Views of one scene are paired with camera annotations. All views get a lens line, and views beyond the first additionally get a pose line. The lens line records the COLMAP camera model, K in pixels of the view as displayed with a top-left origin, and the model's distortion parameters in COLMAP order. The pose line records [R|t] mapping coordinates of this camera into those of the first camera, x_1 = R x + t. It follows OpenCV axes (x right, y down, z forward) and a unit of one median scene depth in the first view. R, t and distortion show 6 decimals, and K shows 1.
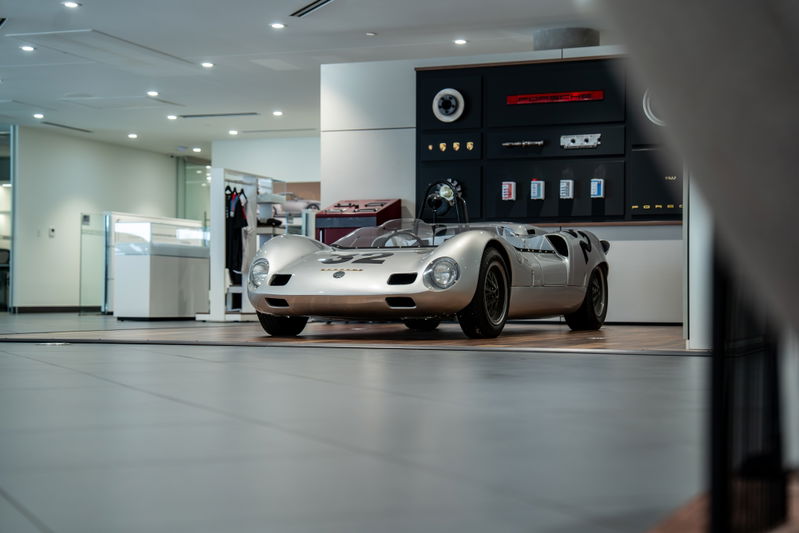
lens RADIAL K [[1426.9, 0, 399.5], [0, 1426.9, 266.5], [0, 0, 1]] dist [0.257750, -0.003876]
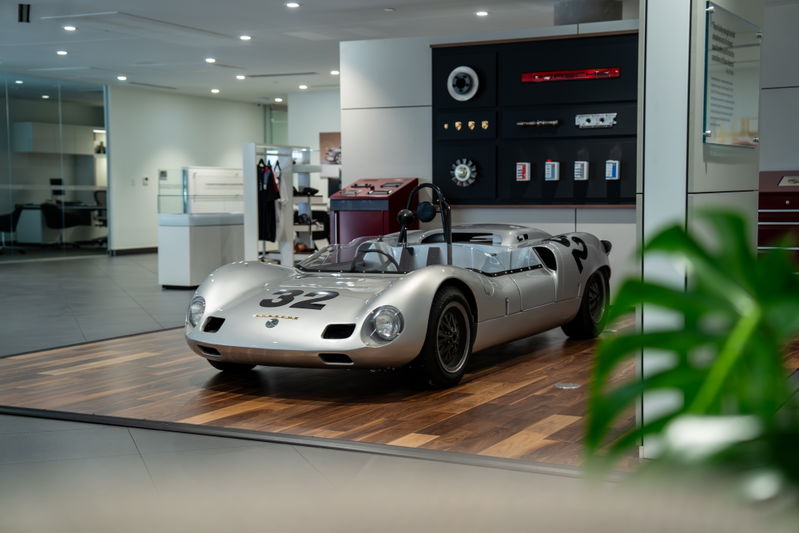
lens RADIAL K [[1188.7, 0, 399.5], [0, 1188.7, 266.5], [0, 0, 1]] dist [0.169711, 0.009068]
pose [[0.995427, -0.004291, -0.095426, 0.069136], [0.012583, 0.996175, 0.086464, -0.059399], [0.094690, -0.087270, 0.991674, 0.172553]]
